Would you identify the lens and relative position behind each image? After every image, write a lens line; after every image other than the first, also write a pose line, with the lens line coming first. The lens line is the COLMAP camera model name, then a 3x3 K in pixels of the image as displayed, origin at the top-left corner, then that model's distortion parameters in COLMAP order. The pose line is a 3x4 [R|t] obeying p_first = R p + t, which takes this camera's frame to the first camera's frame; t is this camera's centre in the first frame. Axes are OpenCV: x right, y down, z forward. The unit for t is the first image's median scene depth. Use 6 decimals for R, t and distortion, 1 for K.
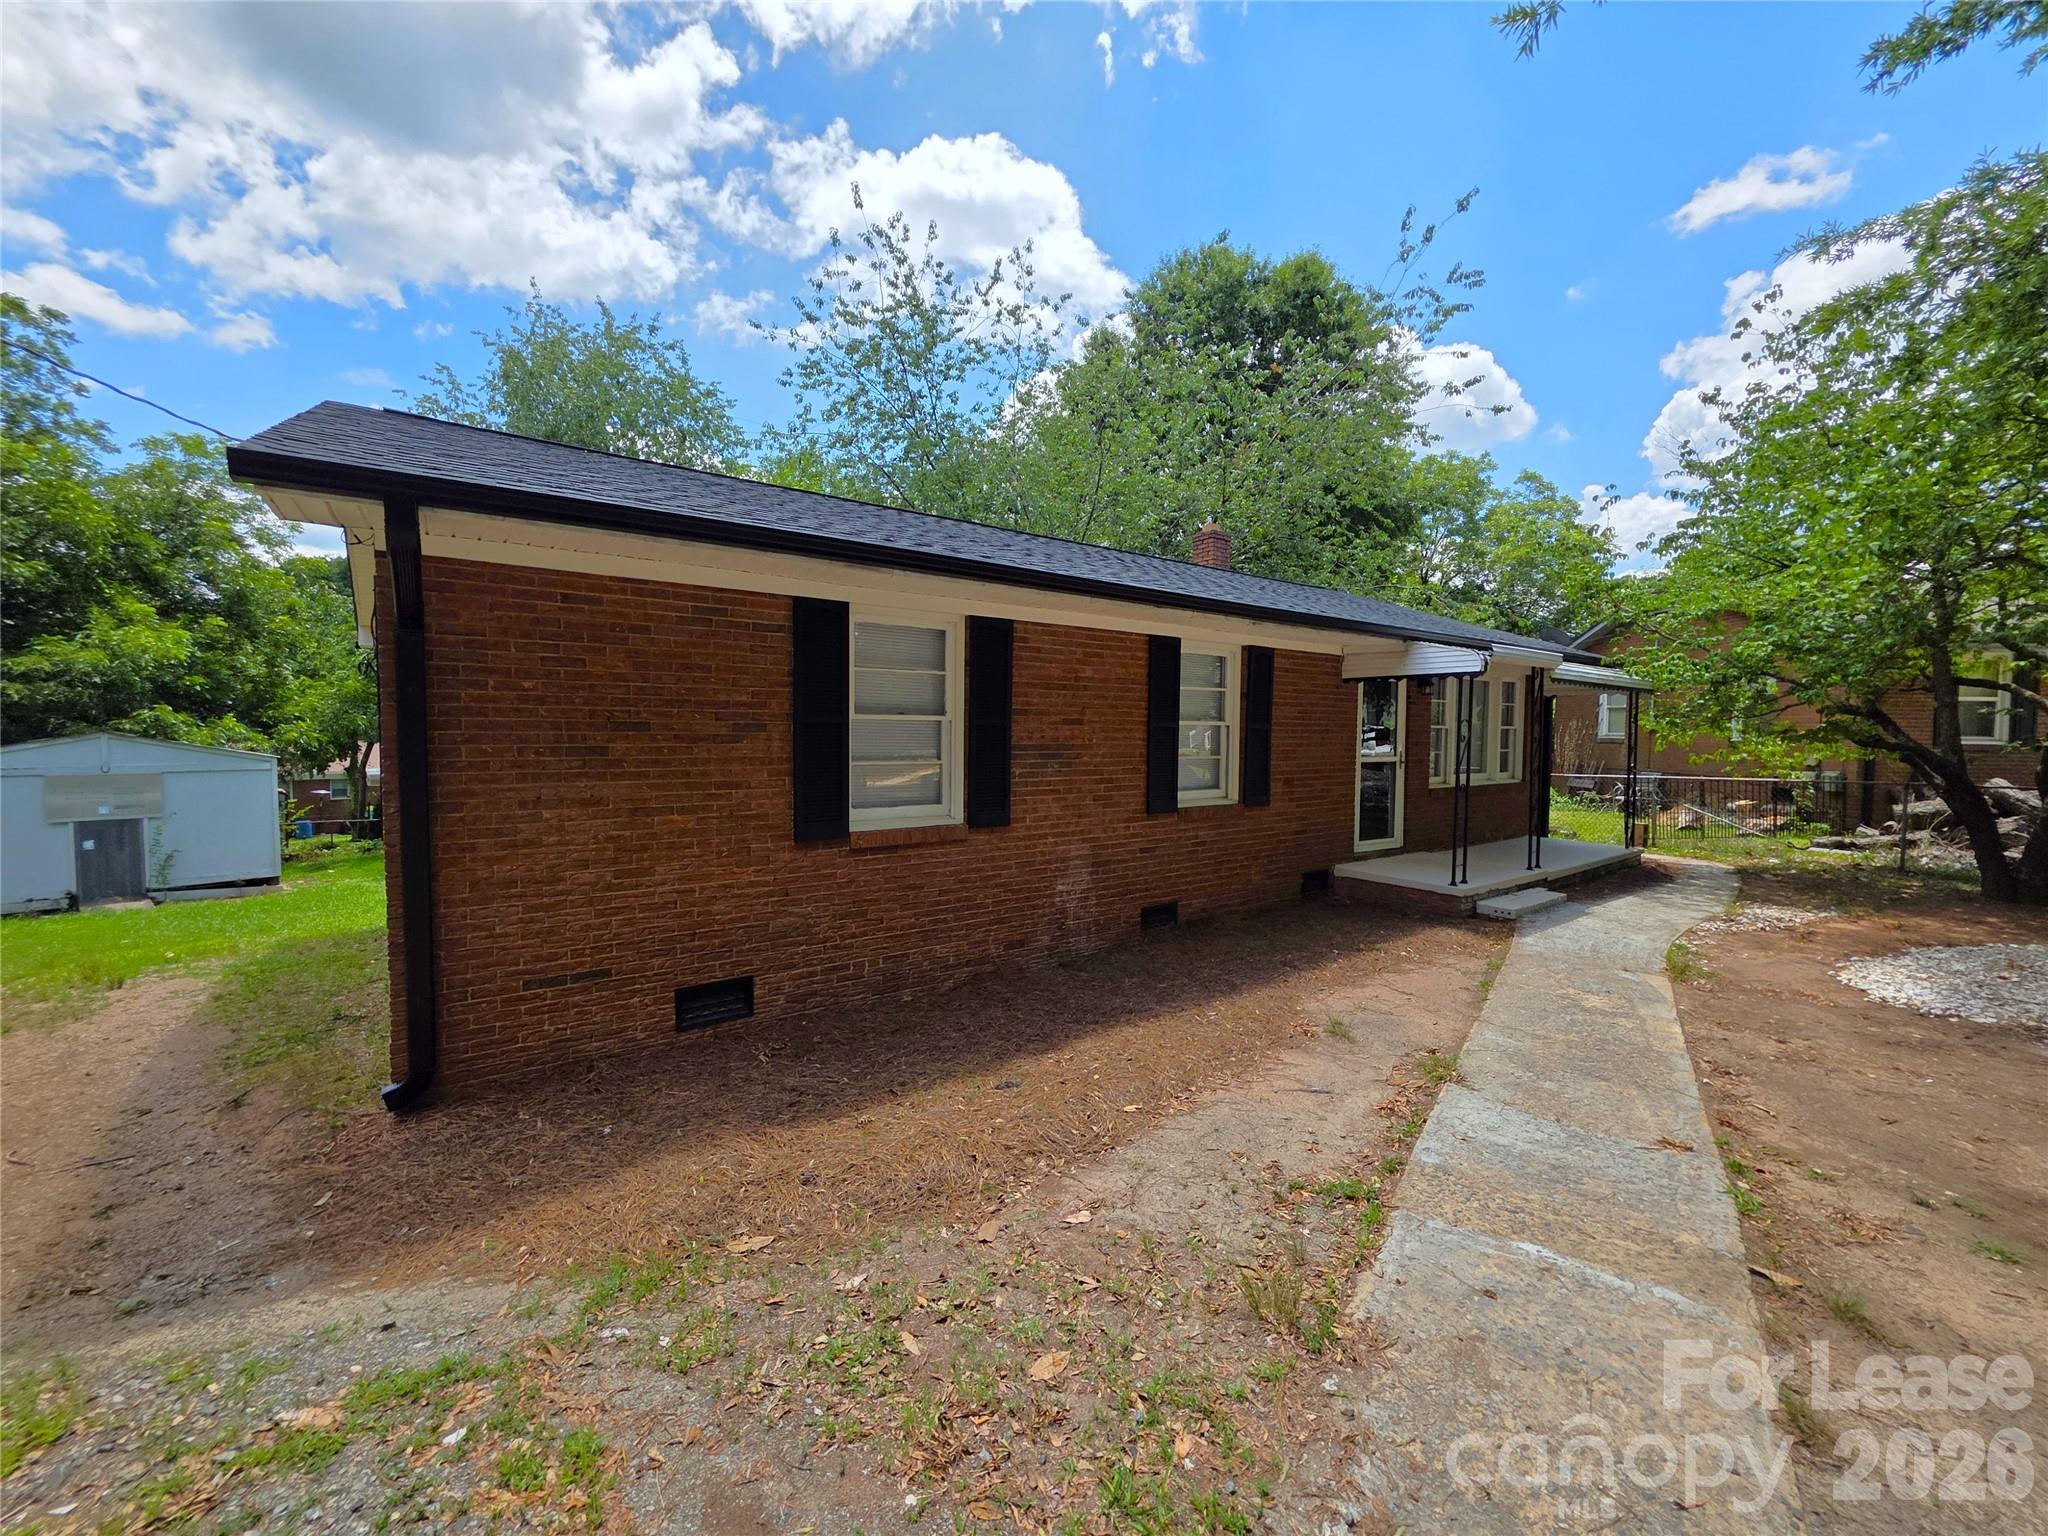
lens RADIAL K [[819.3, 0, 1022.8], [0, 819.3, 765.5], [0, 0, 1]] dist [-0.001655, -0.000424]
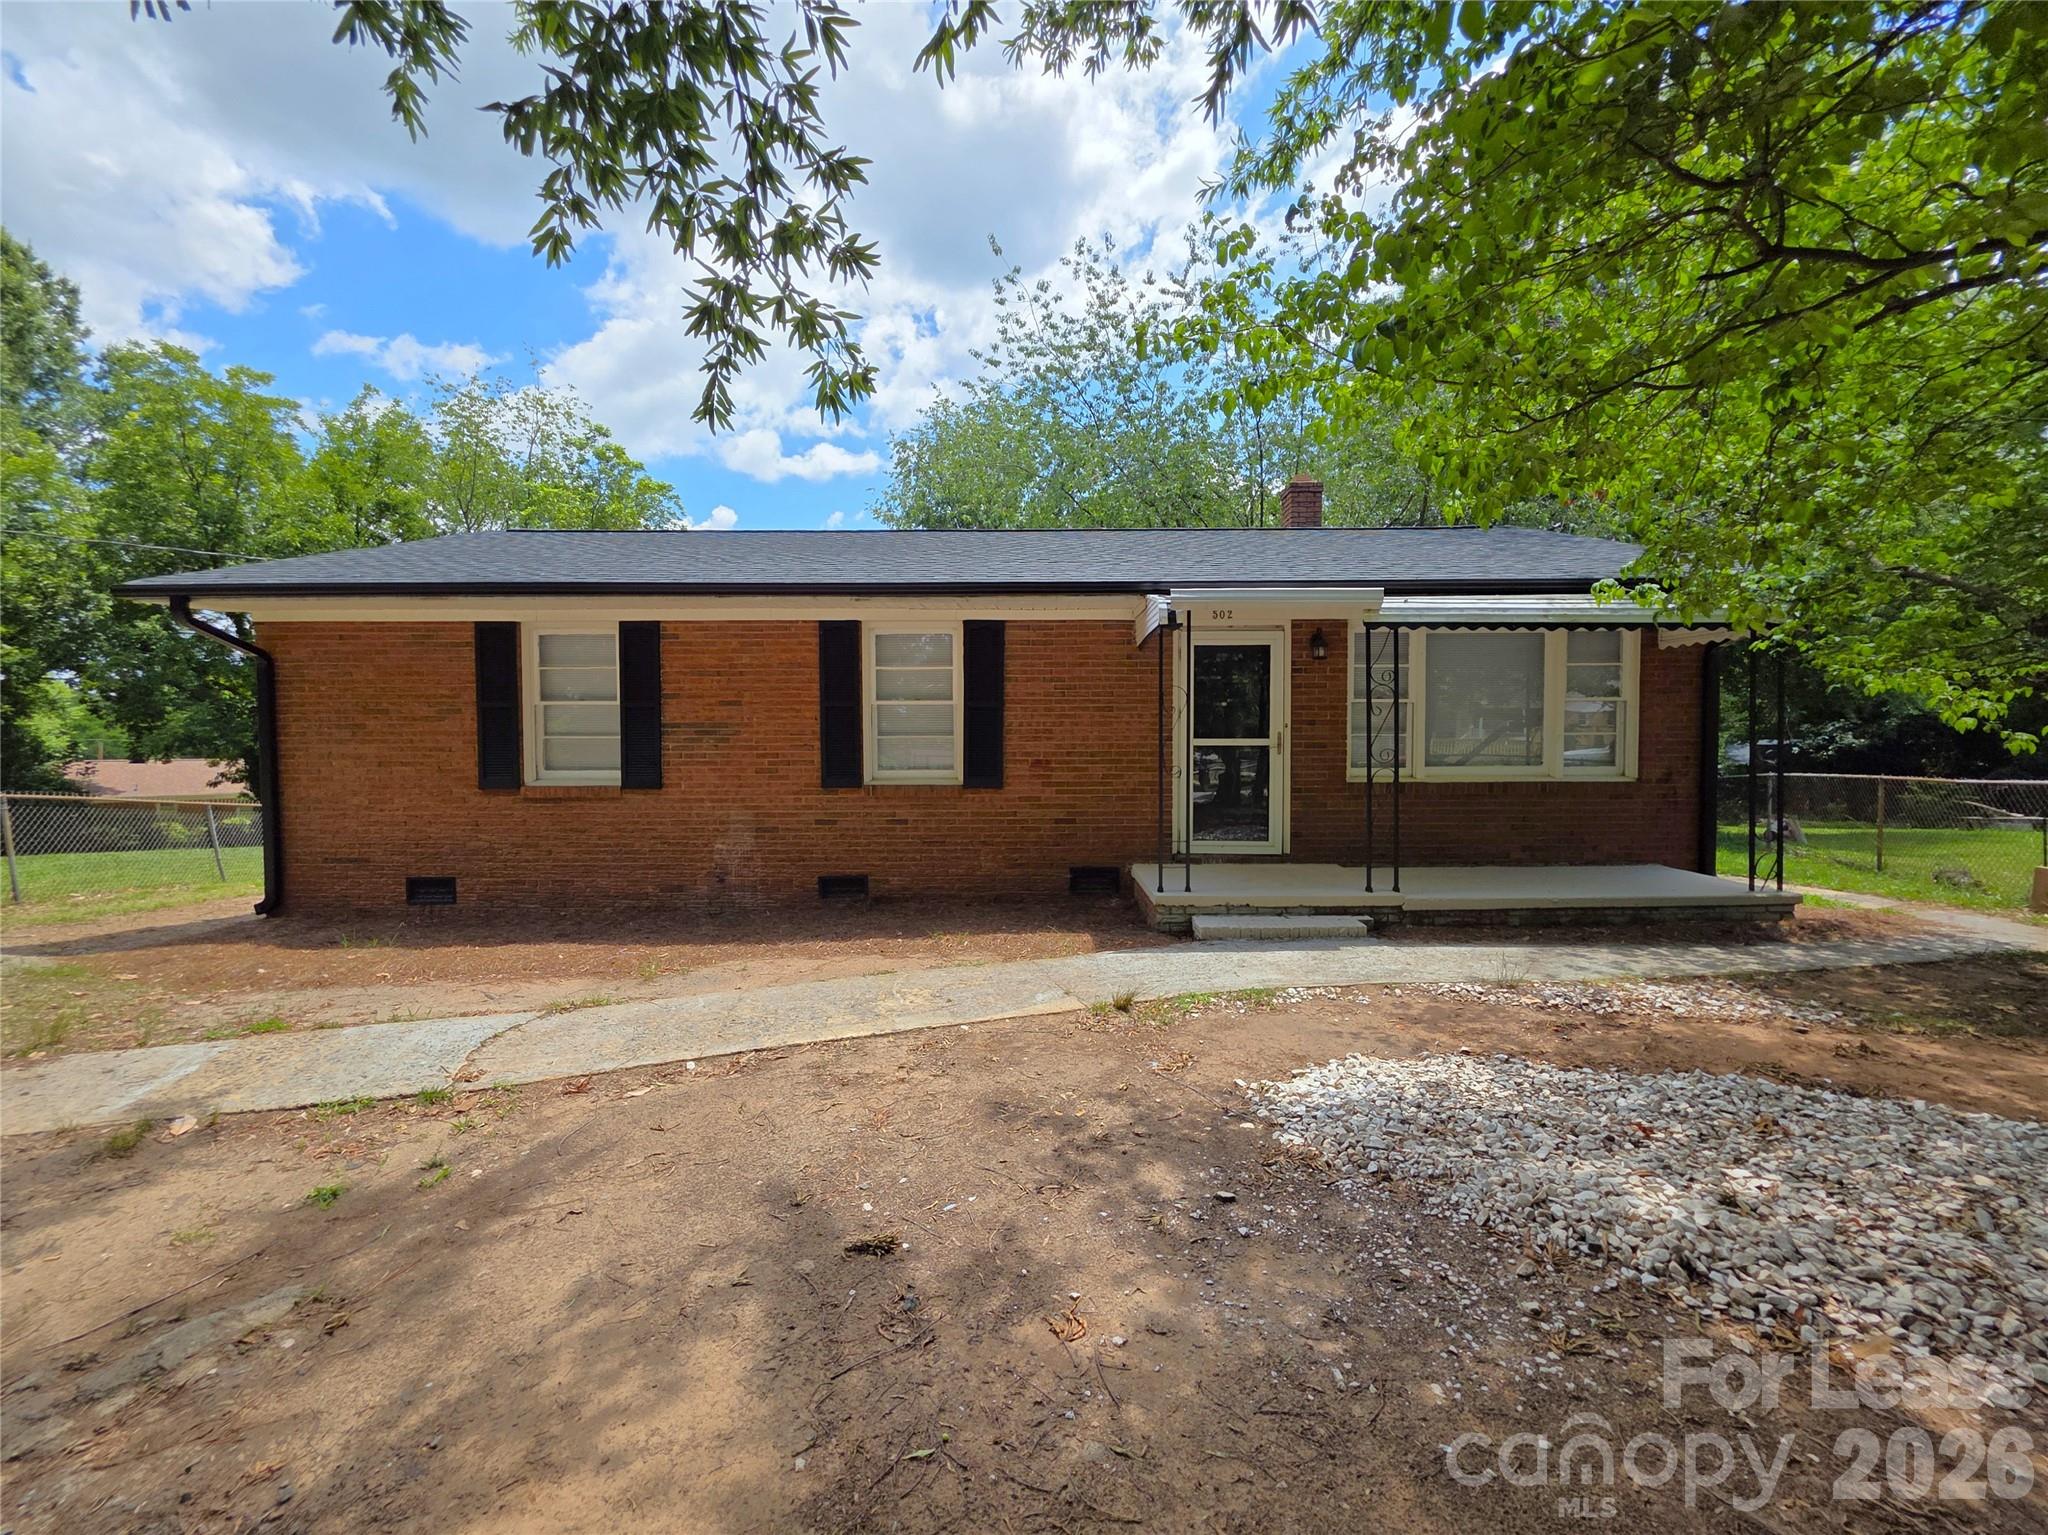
lens RADIAL K [[819.3, 0, 1020.7], [0, 819.3, 769.7], [0, 0, 1]] dist [-0.001655, -0.000424]
pose [[0.803767, 0.009747, -0.594864, 1.123577], [-0.016113, 0.999856, -0.005388, 0.041604], [0.594726, 0.013916, 0.803808, 0.329833]]
